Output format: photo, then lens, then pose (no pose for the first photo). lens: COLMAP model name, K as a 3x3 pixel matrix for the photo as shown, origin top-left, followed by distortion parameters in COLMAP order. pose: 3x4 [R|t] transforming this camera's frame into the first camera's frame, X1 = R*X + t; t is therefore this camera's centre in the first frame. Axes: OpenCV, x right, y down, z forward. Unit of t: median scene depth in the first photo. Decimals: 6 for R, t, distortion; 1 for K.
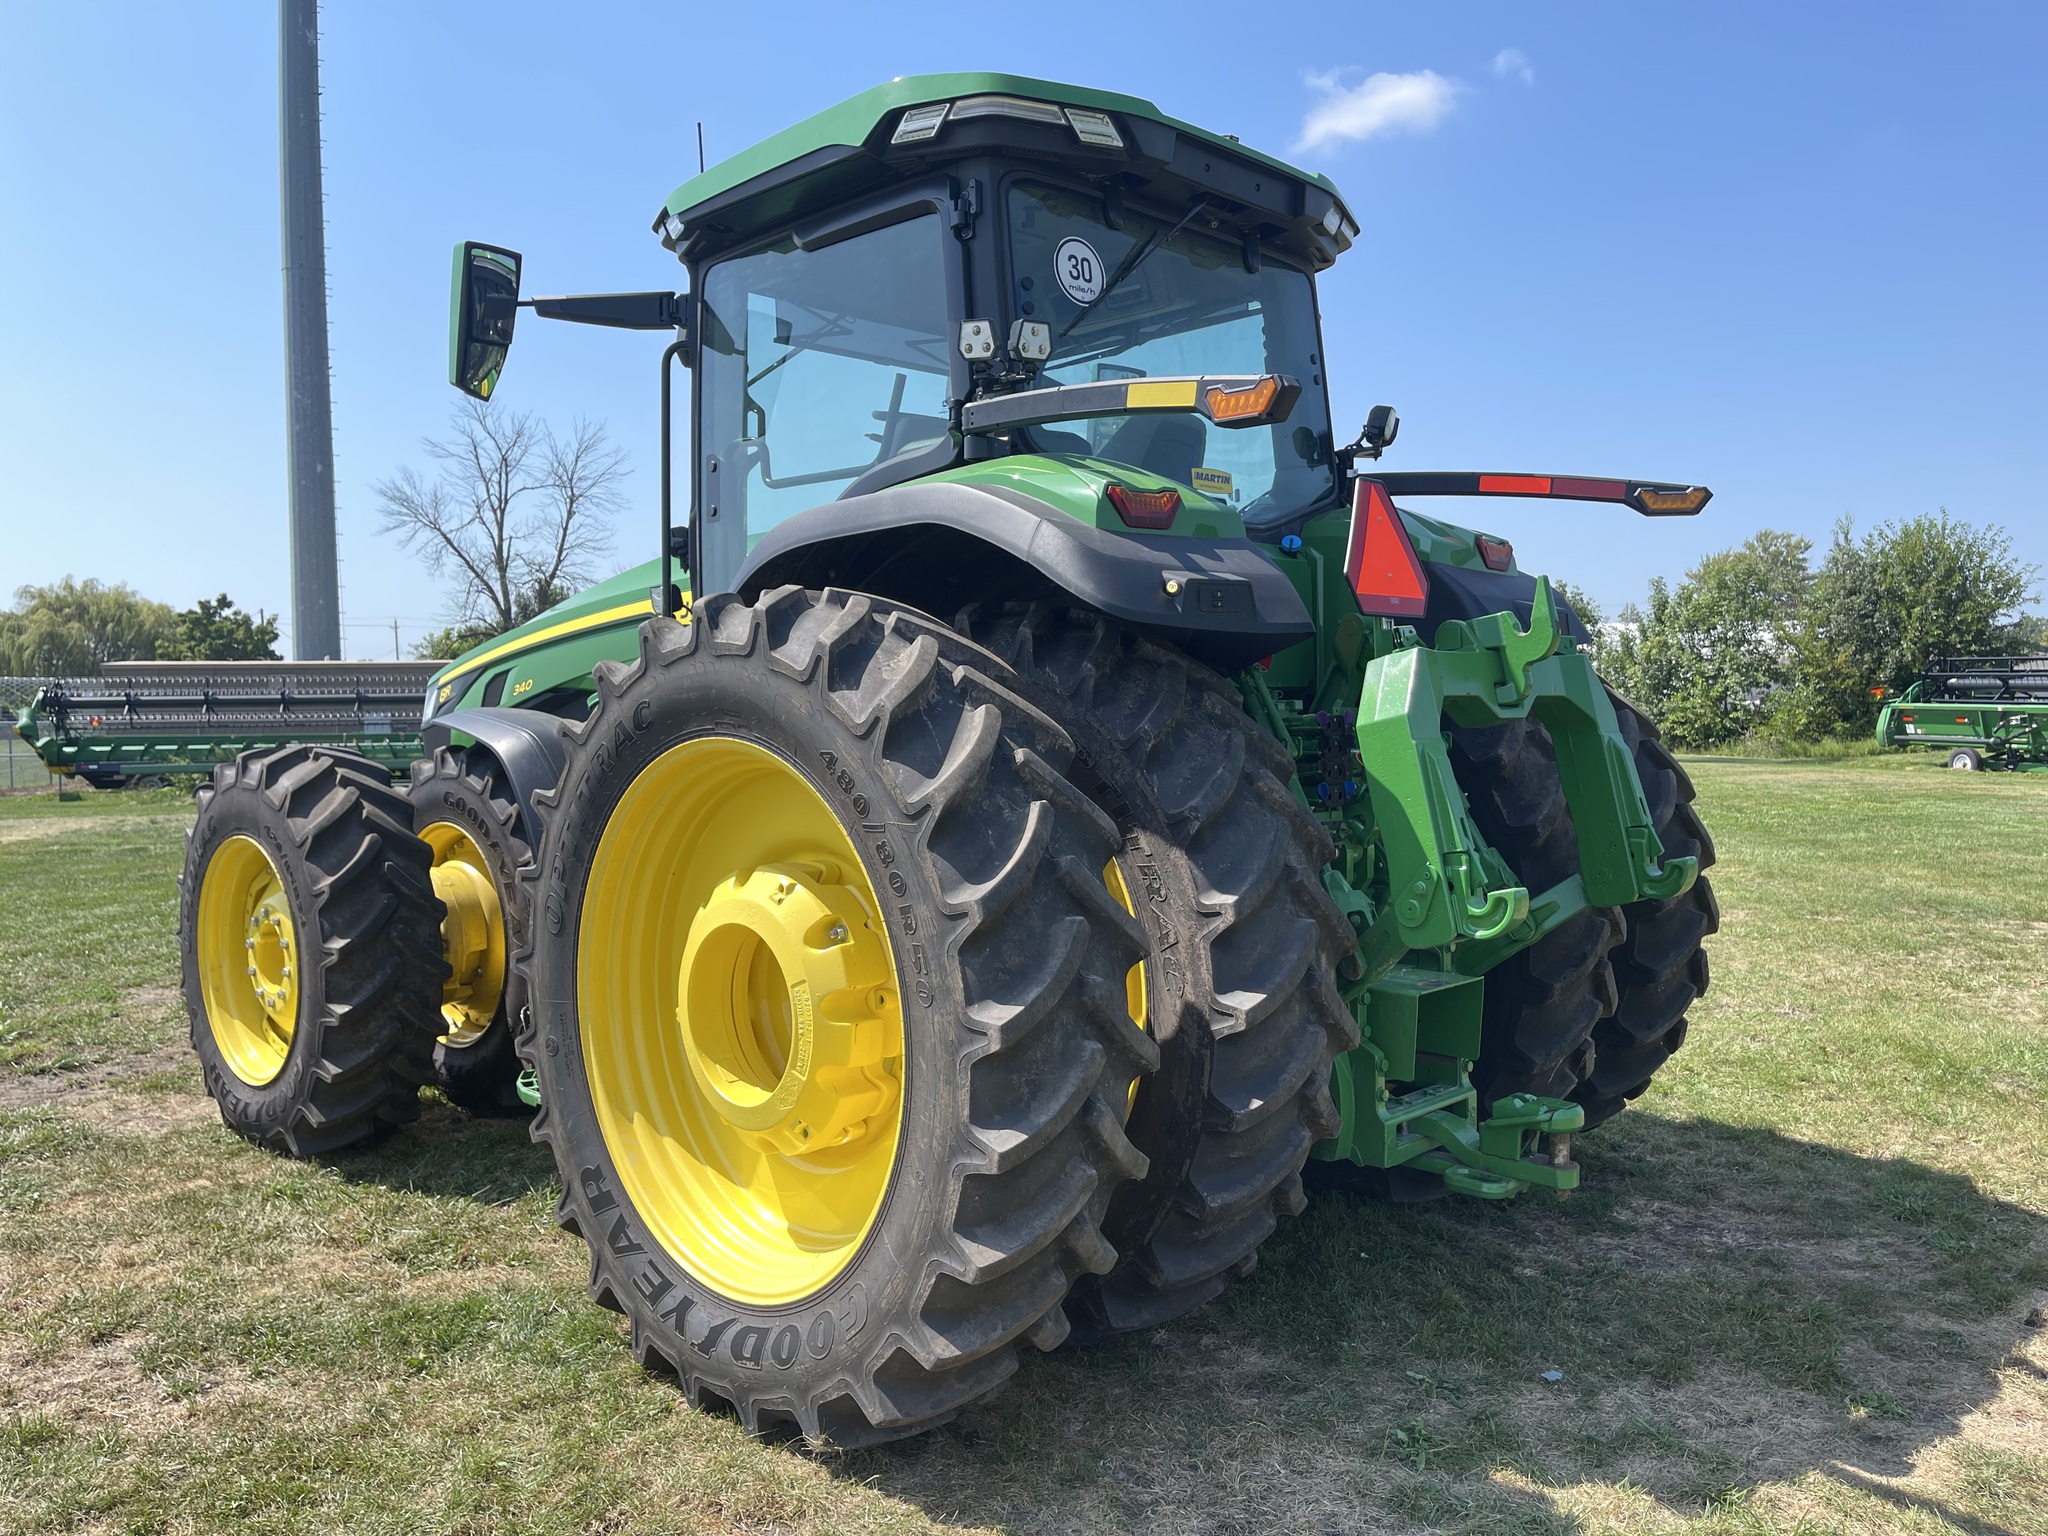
lens RADIAL K [[1563.1, 0, 1034.2], [0, 1563.1, 769.6], [0, 0, 1]] dist [0.077139, -0.113555]
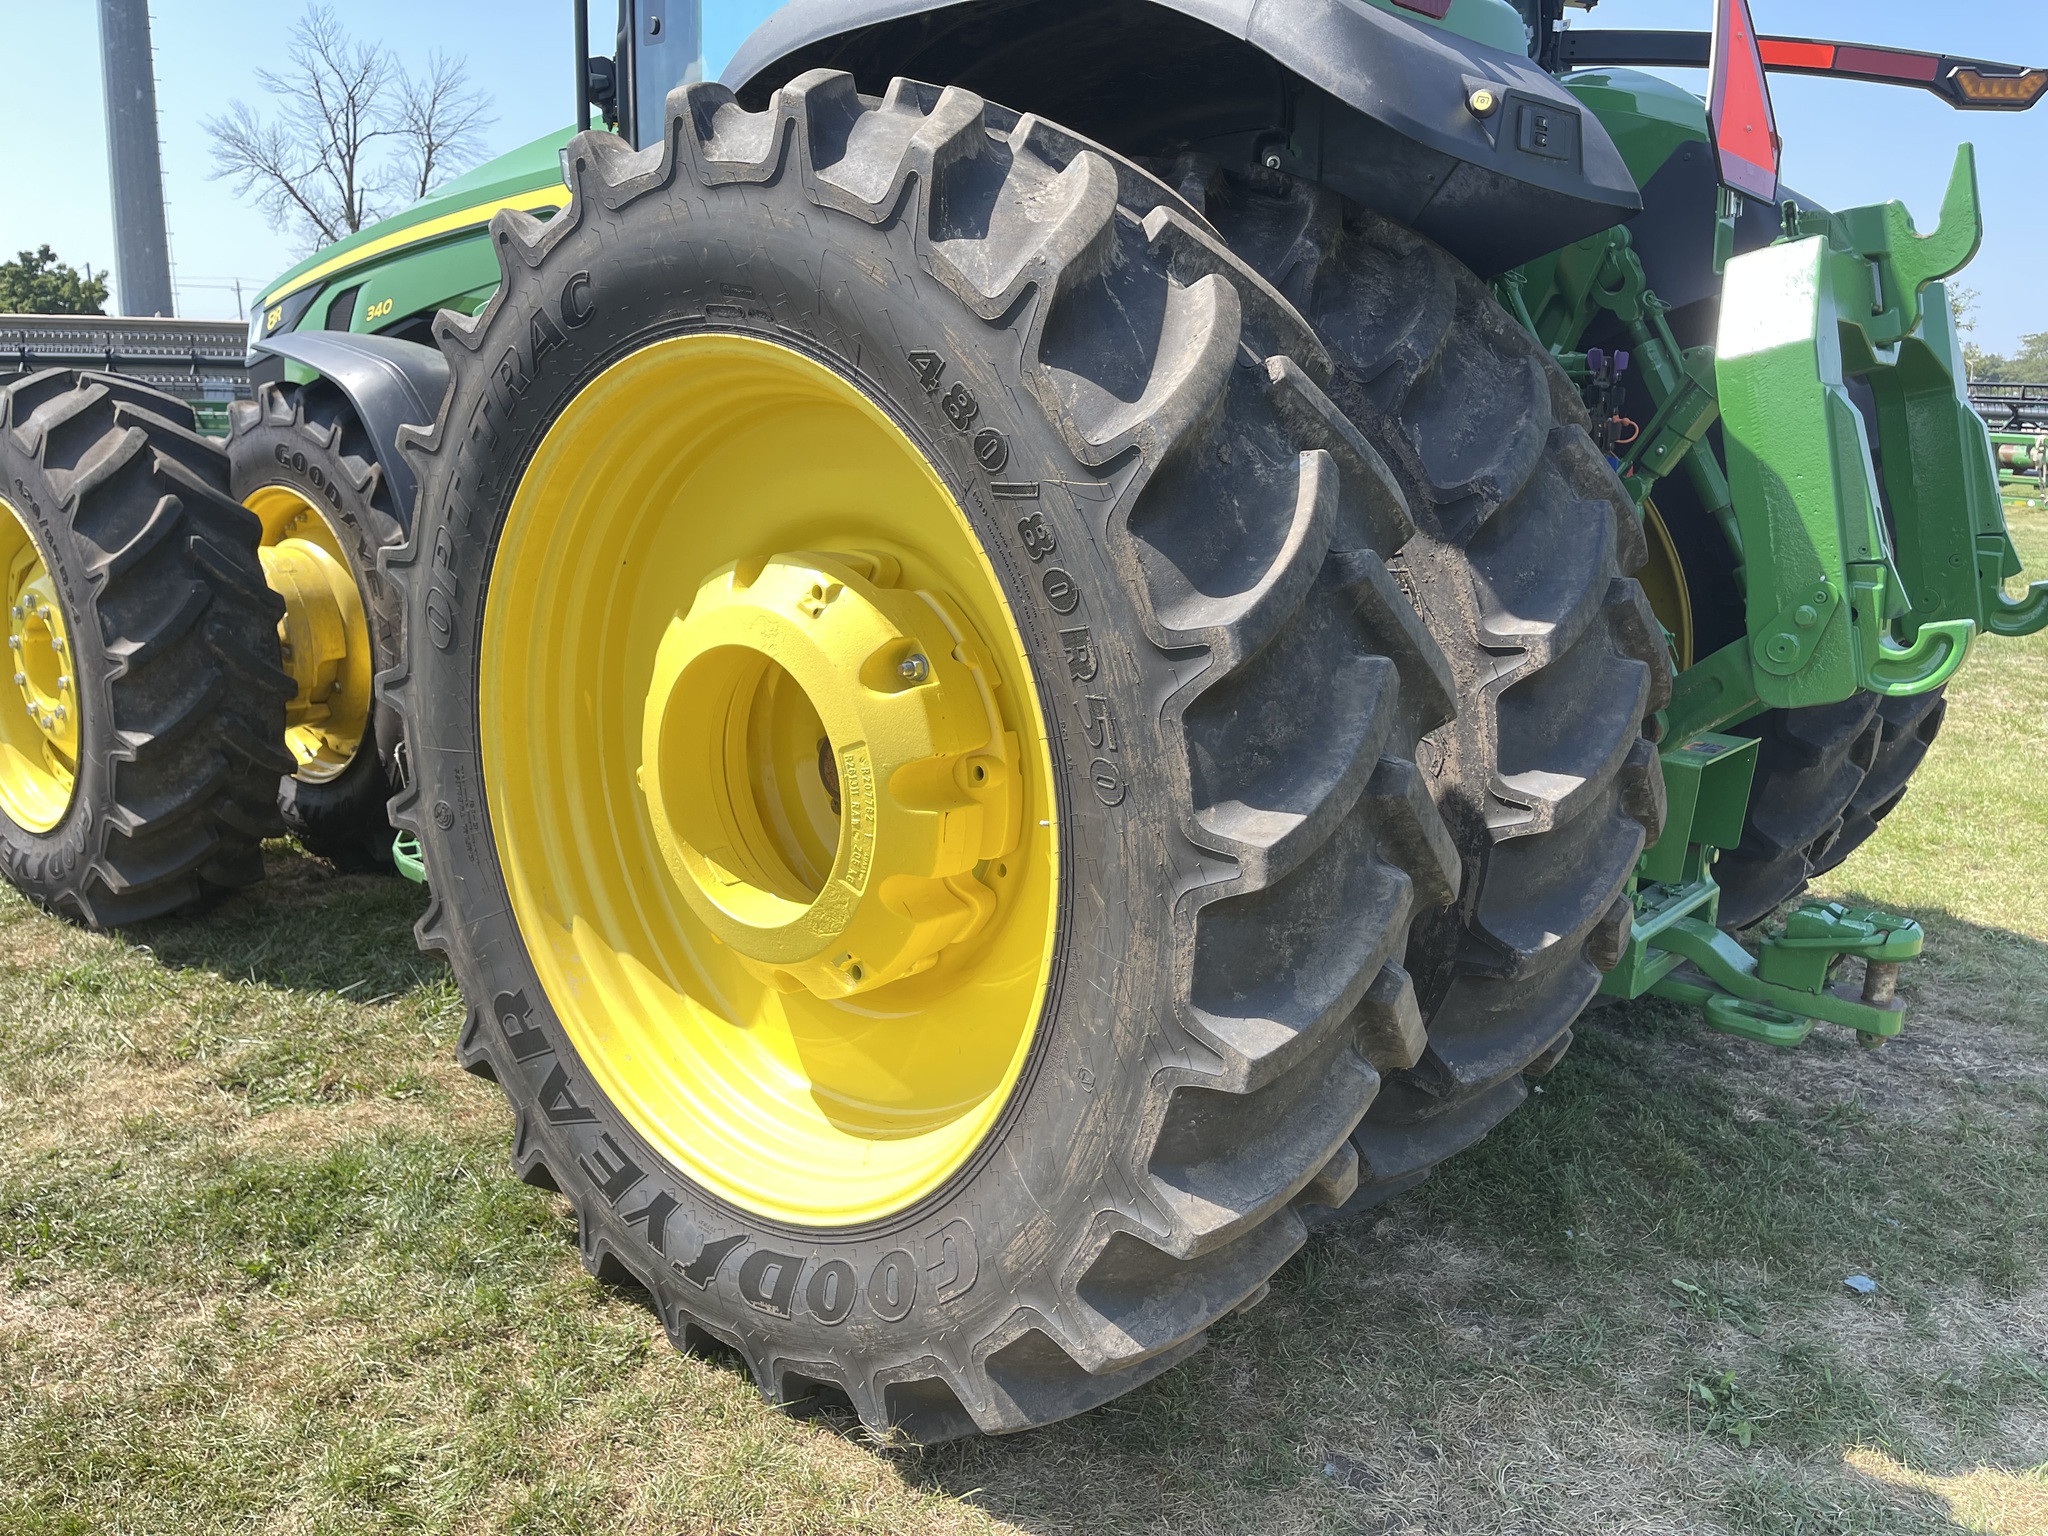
lens RADIAL K [[1562.4, 0, 1039.6], [0, 1562.4, 759.7], [0, 0, 1]] dist [0.082675, -0.121030]
pose [[0.996958, 0.019021, 0.075589, -0.112691], [-0.032167, 0.983736, 0.176718, 0.027151], [-0.070998, -0.178612, 0.981355, 0.353277]]
